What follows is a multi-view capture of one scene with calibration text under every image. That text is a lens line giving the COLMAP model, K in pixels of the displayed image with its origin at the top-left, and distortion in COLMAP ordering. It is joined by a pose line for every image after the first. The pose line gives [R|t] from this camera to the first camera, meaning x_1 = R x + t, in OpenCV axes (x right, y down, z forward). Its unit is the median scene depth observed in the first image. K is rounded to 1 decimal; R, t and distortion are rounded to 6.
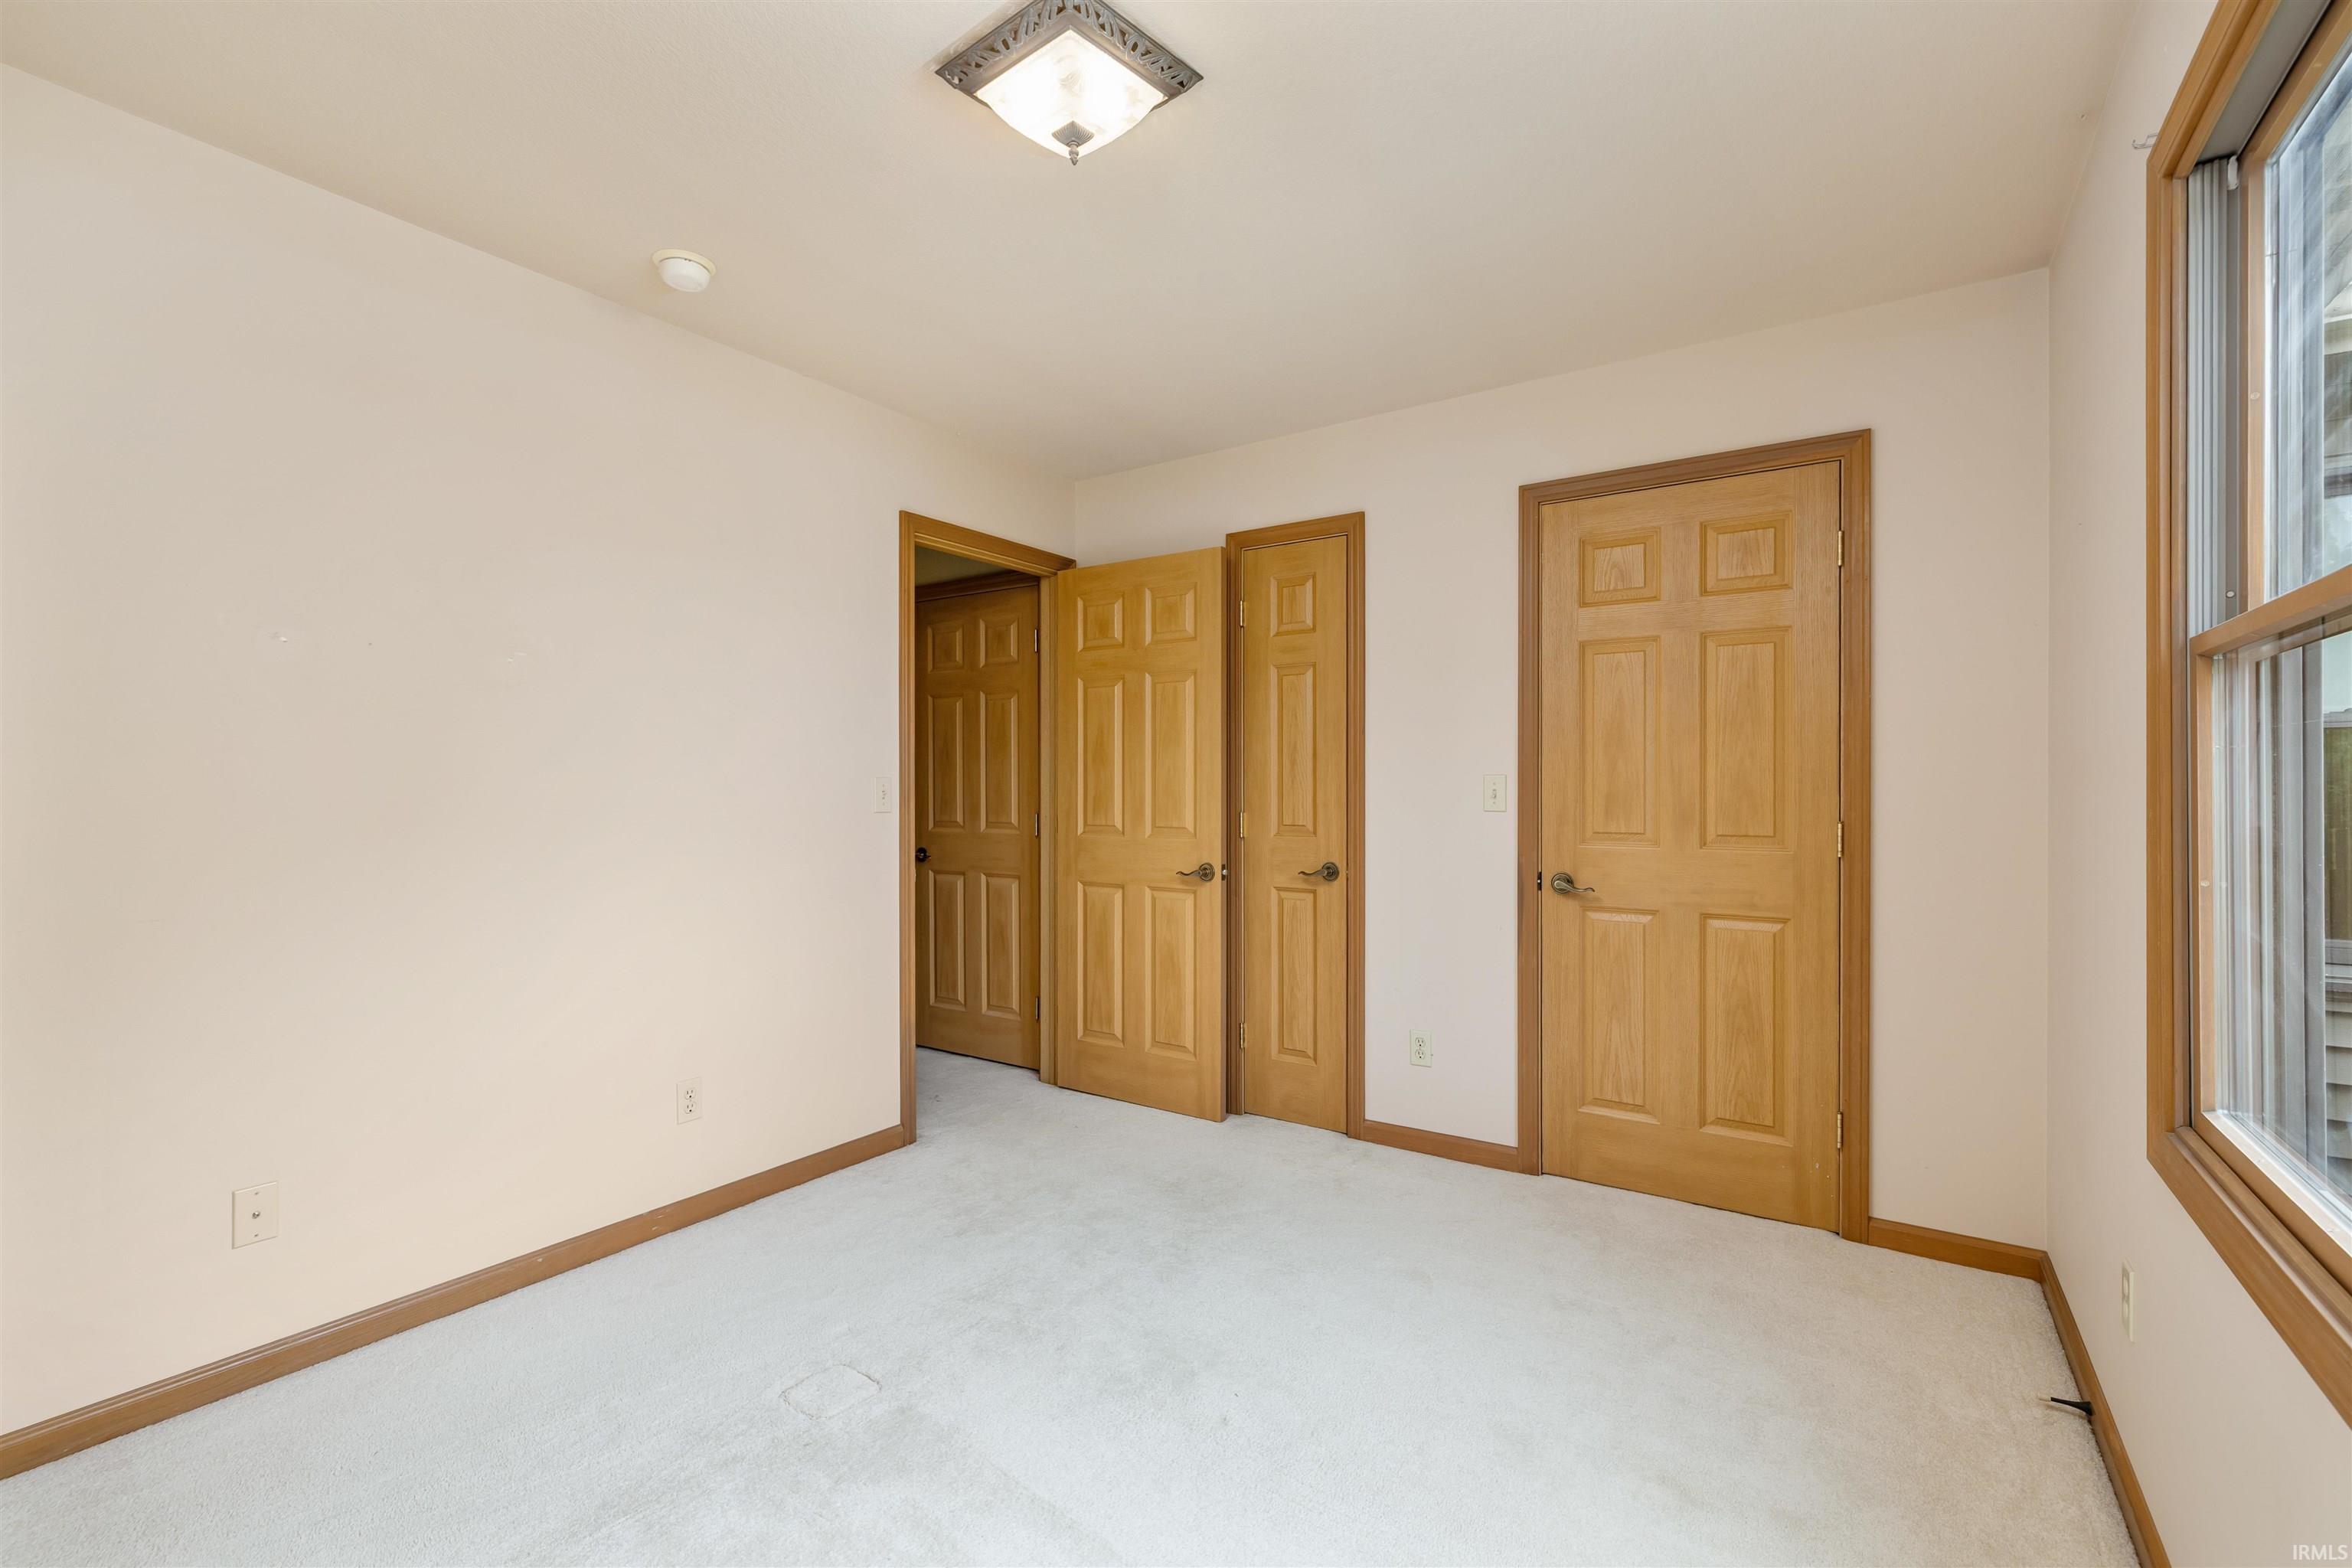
lens RADIAL K [[1051.3, 0, 1174.2], [0, 1051.3, 785.0], [0, 0, 1]] dist [0.002051, 0.000060]
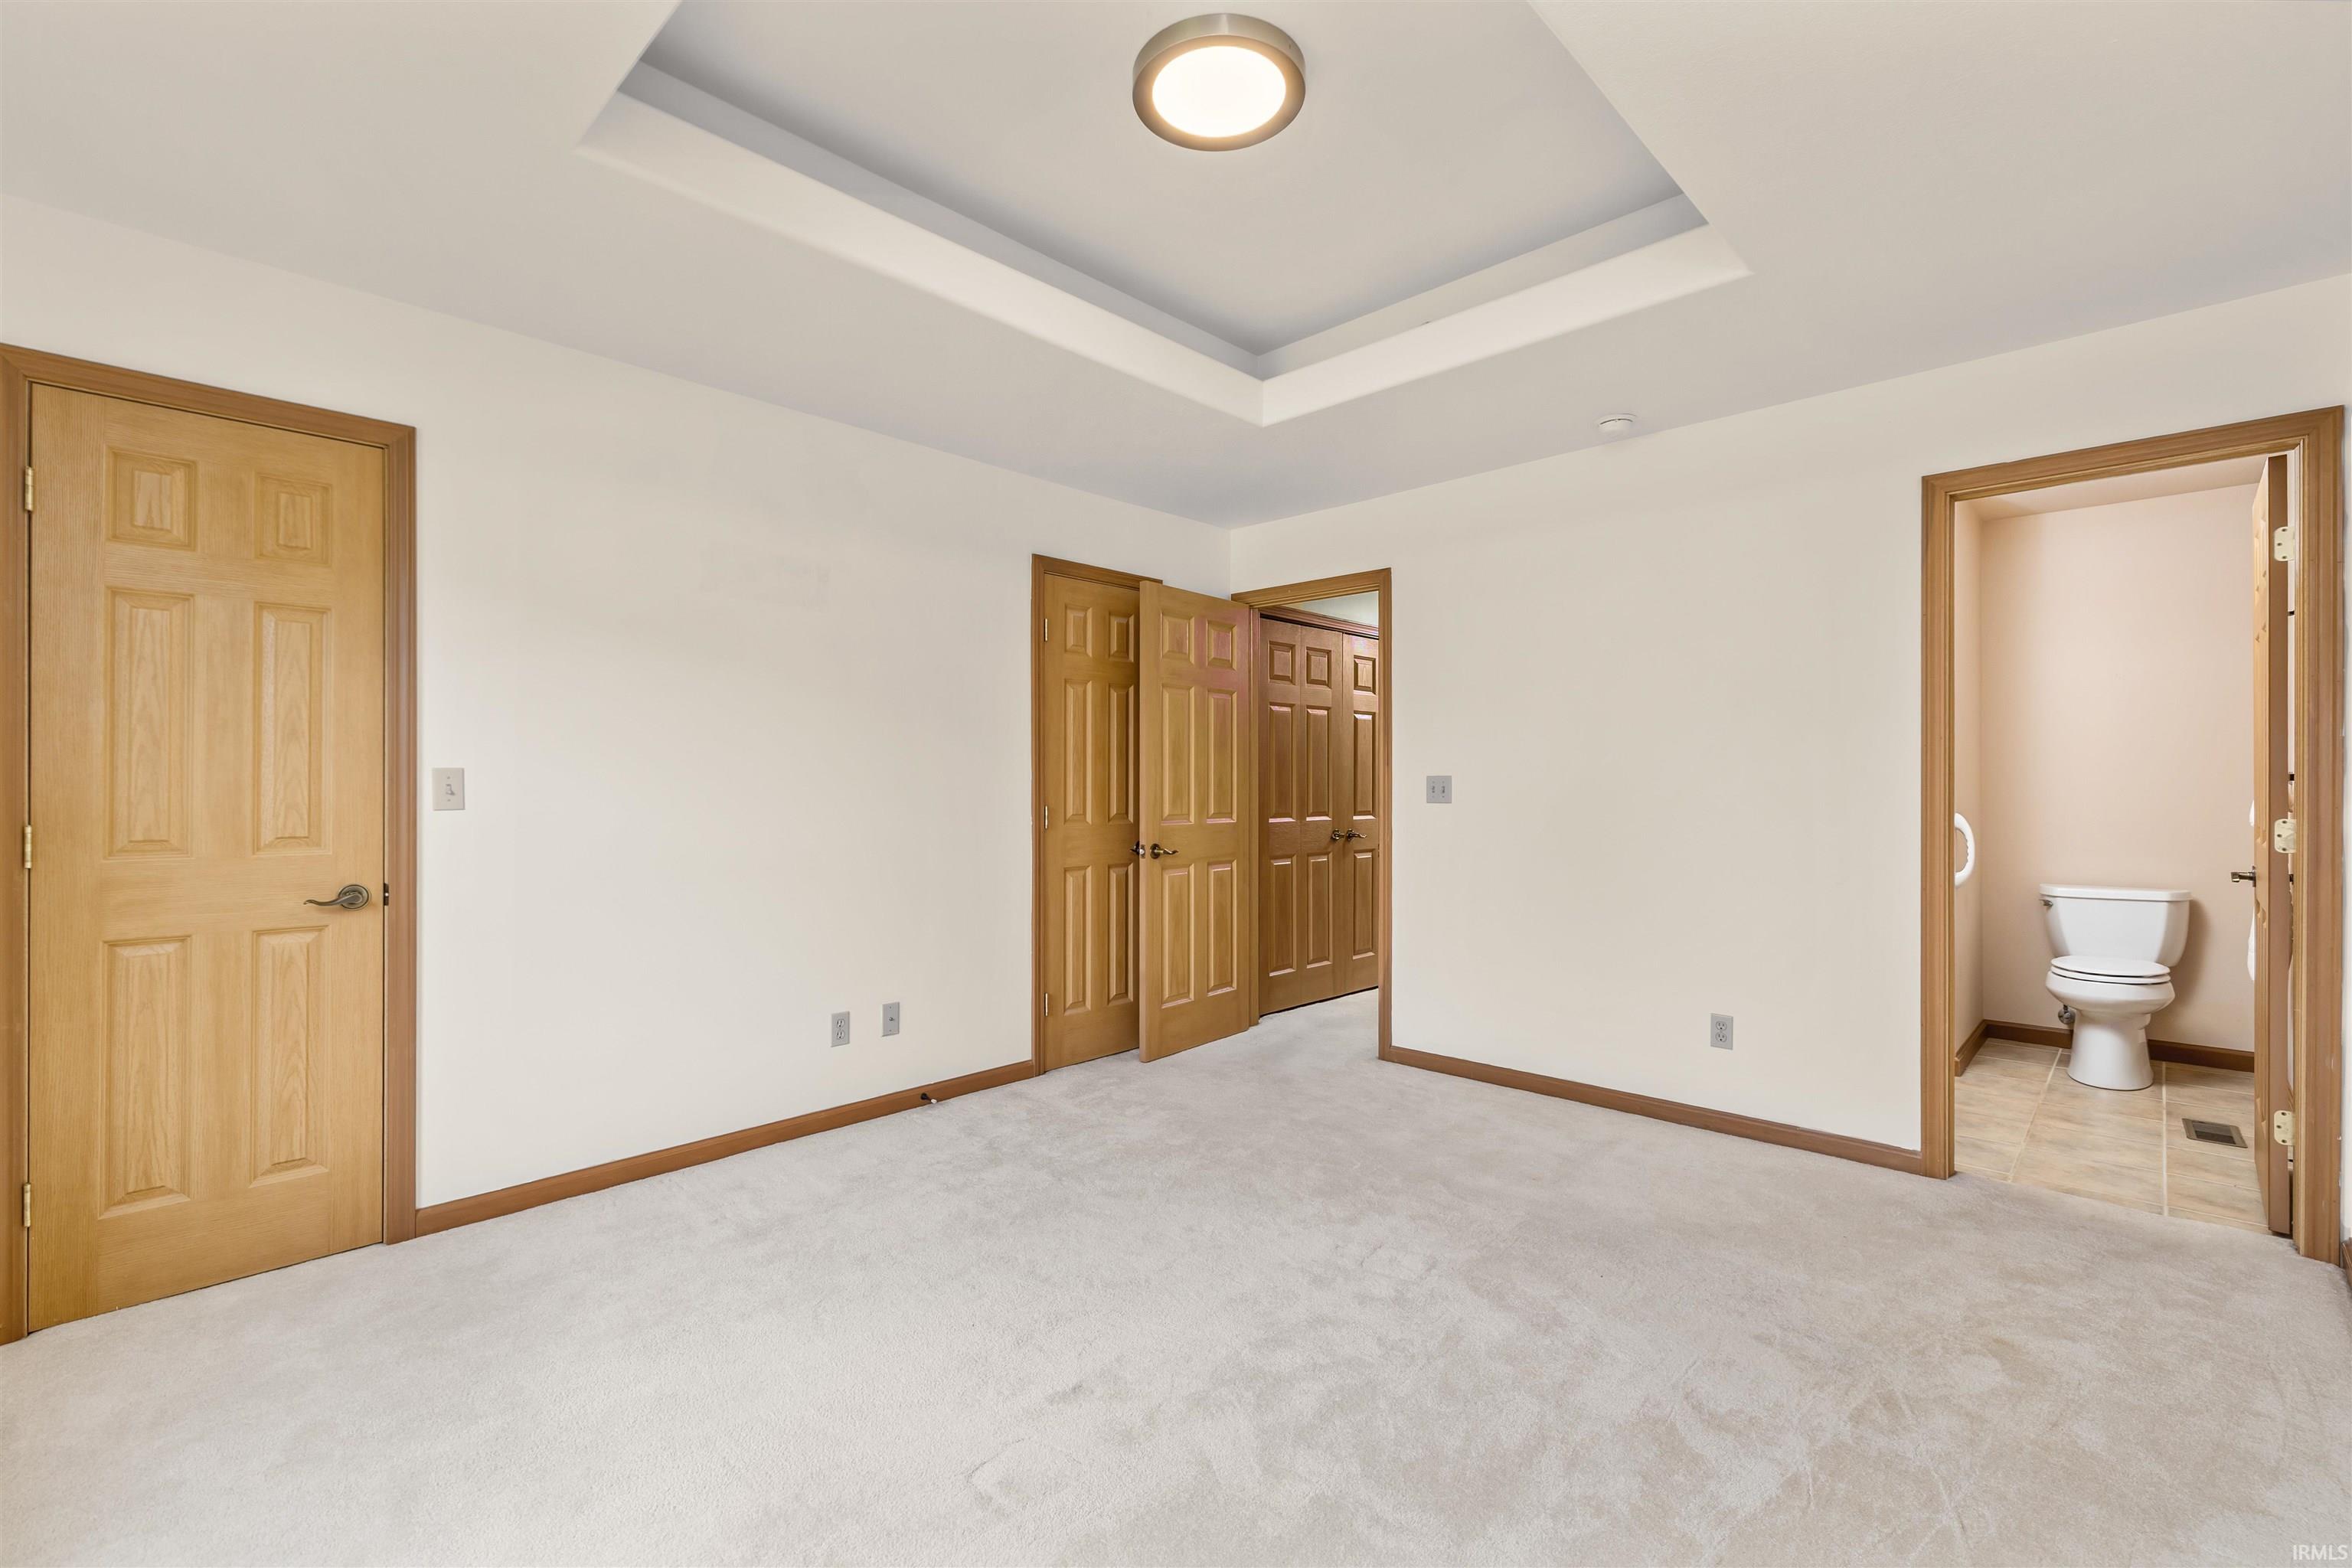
lens RADIAL K [[1016.5, 0, 1174.1], [0, 1016.5, 789.8], [0, 0, 1]] dist [0.002493, -0.000706]
pose [[0.188897, -0.000323, 0.981997, -0.442921], [-0.006998, 0.999974, 0.001675, 0.001957], [-0.981972, -0.007189, 0.188890, 0.297766]]
